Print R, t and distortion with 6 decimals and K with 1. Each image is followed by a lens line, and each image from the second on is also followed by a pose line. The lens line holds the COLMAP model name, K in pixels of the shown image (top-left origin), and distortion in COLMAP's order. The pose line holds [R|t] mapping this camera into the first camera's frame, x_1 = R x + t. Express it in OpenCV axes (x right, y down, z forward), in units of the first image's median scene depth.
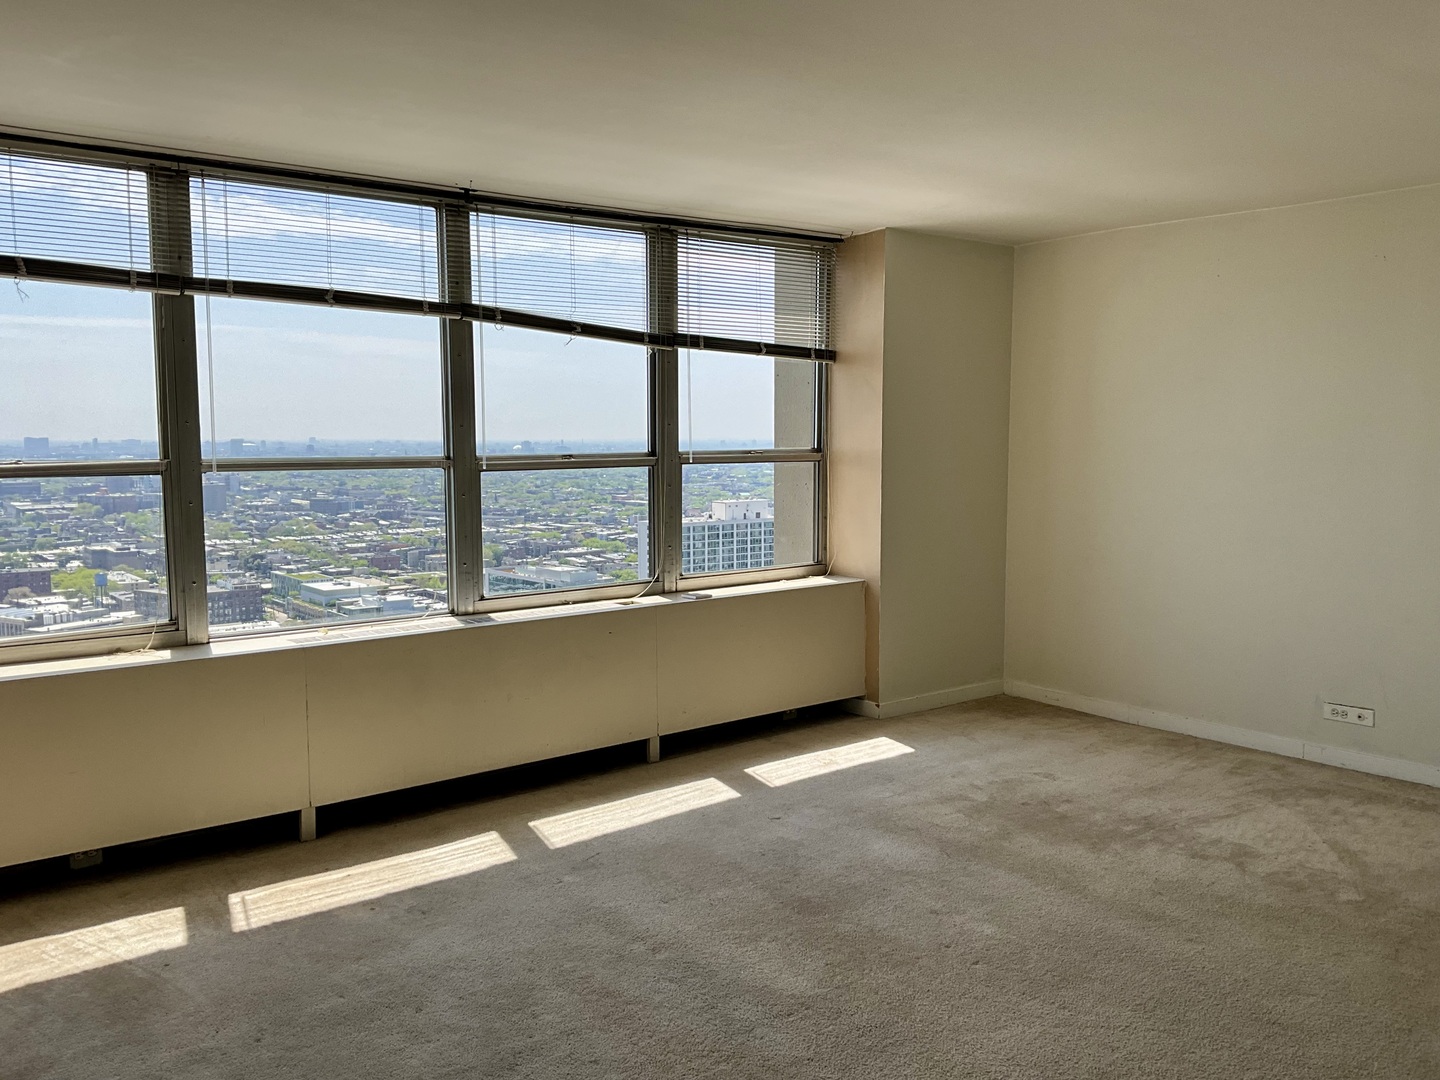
lens RADIAL K [[1188.6, 0, 715.1], [0, 1188.6, 546.0], [0, 0, 1]] dist [0.086875, -0.172015]
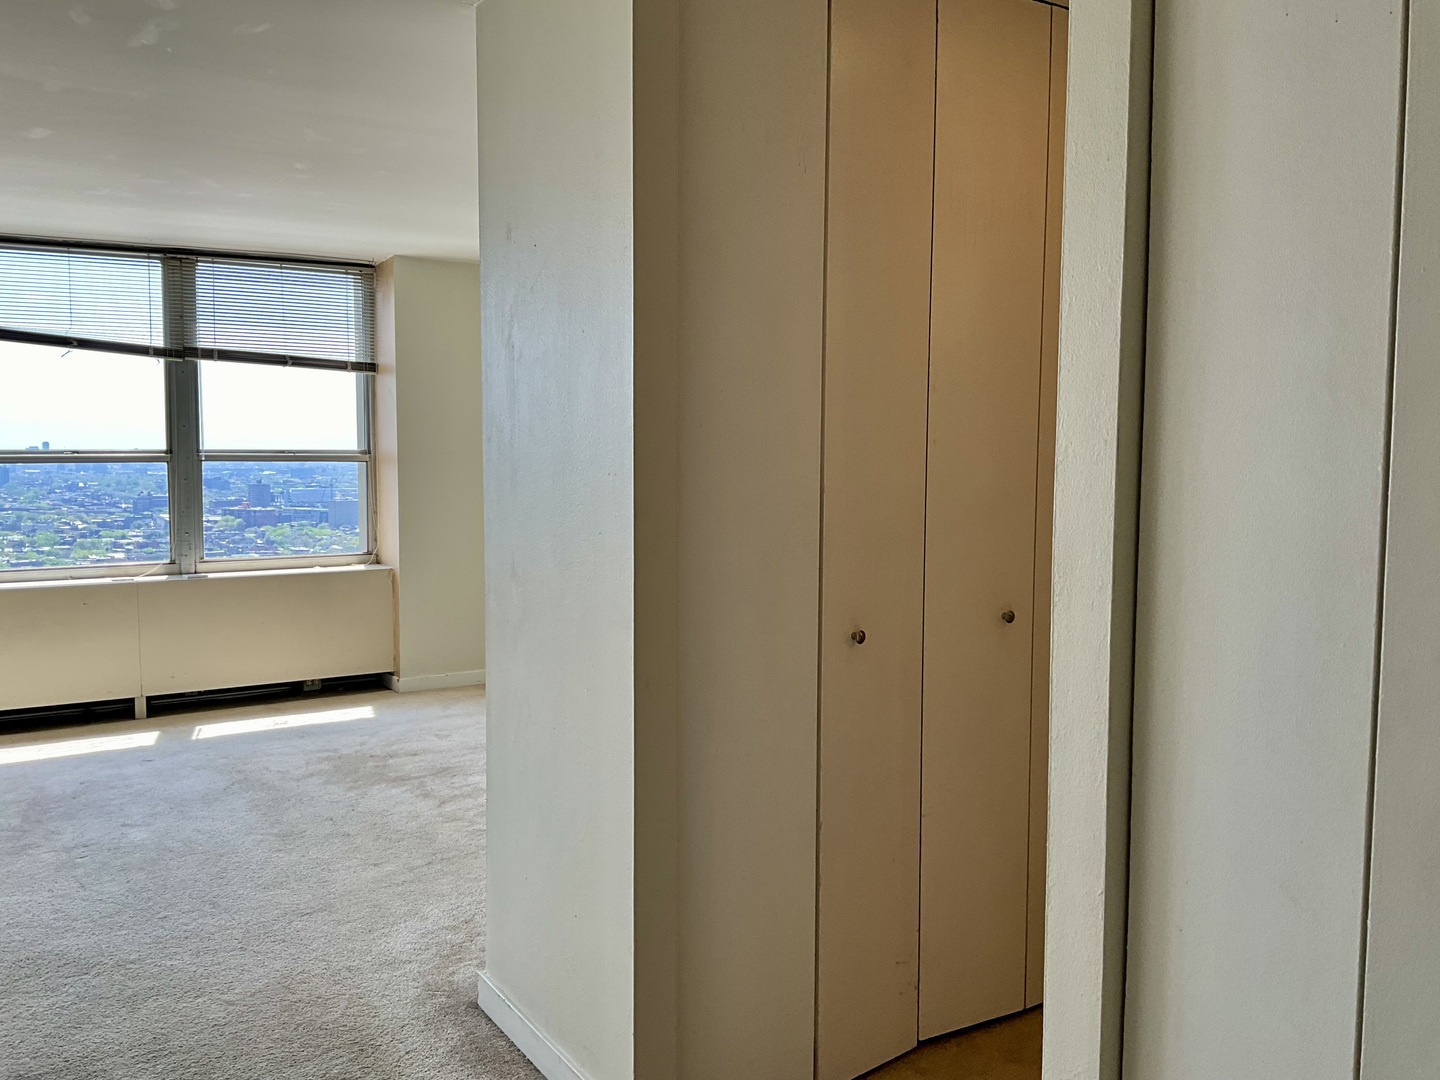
lens RADIAL K [[1200.6, 0, 710.4], [0, 1200.6, 541.9], [0, 0, 1]] dist [0.056766, -0.109404]
pose [[0.993912, 0.015799, -0.109039, 0.639198], [-0.018089, 0.999635, -0.020045, 0.025333], [0.108682, 0.021895, 0.993835, -0.107367]]
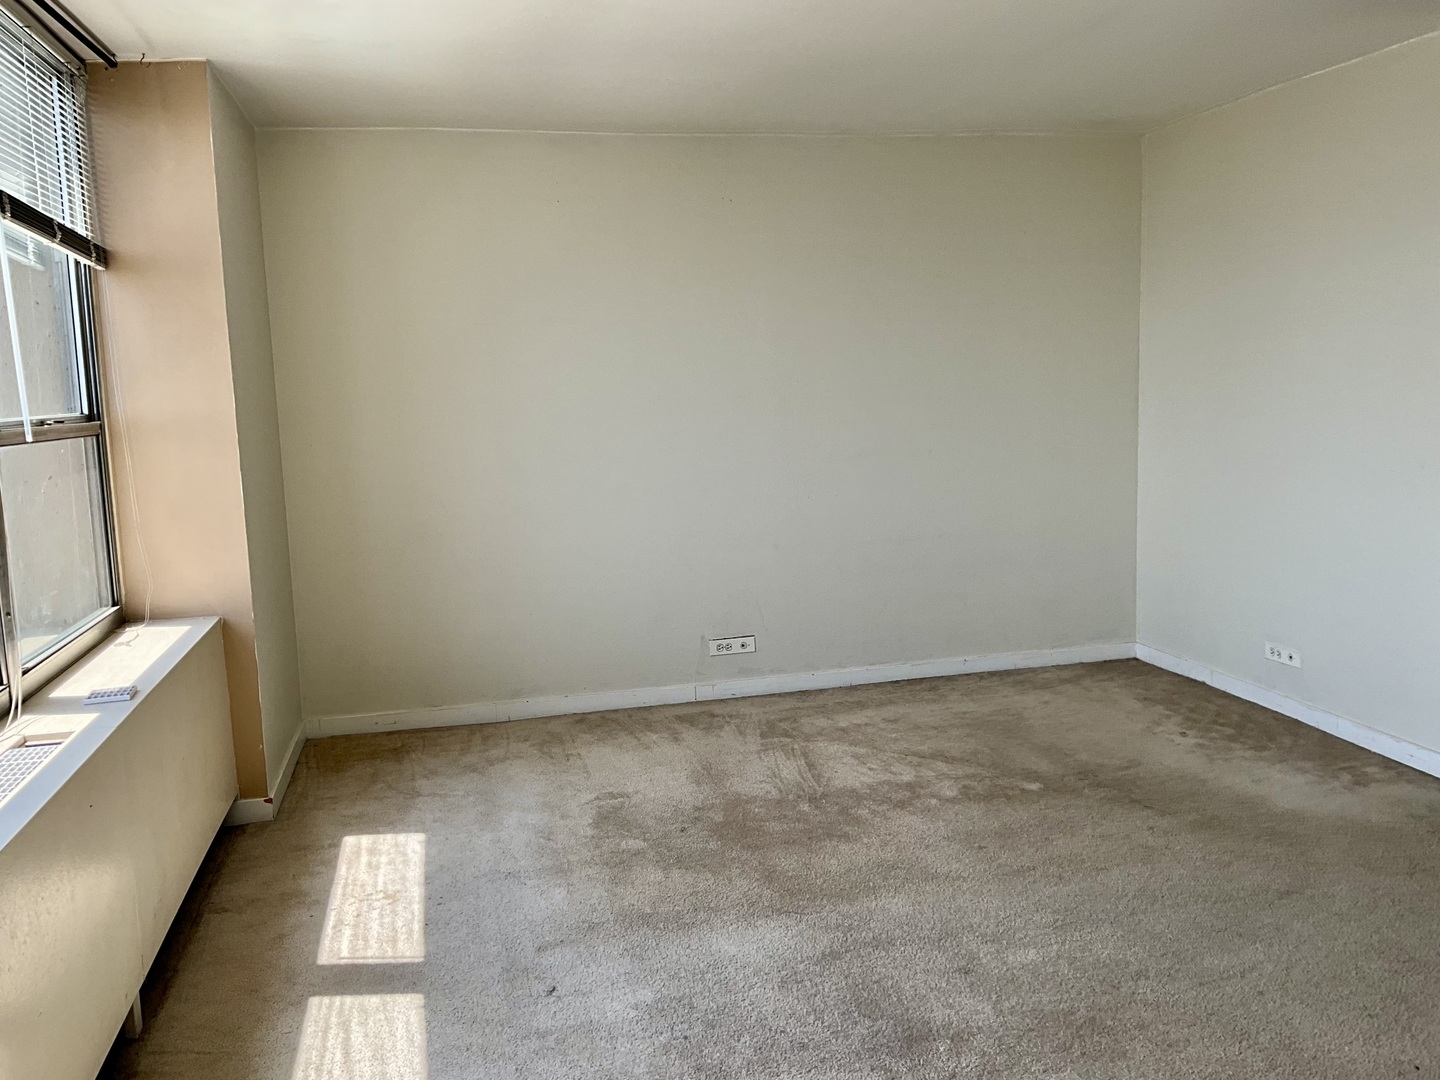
lens RADIAL K [[1188.6, 0, 715.1], [0, 1188.6, 546.0], [0, 0, 1]] dist [0.086875, -0.172015]
pose [[0.423978, -0.135038, 0.895549, -0.386910], [0.123066, 0.988240, 0.090752, -0.039936], [-0.897272, 0.071735, 0.435611, 0.561892]]
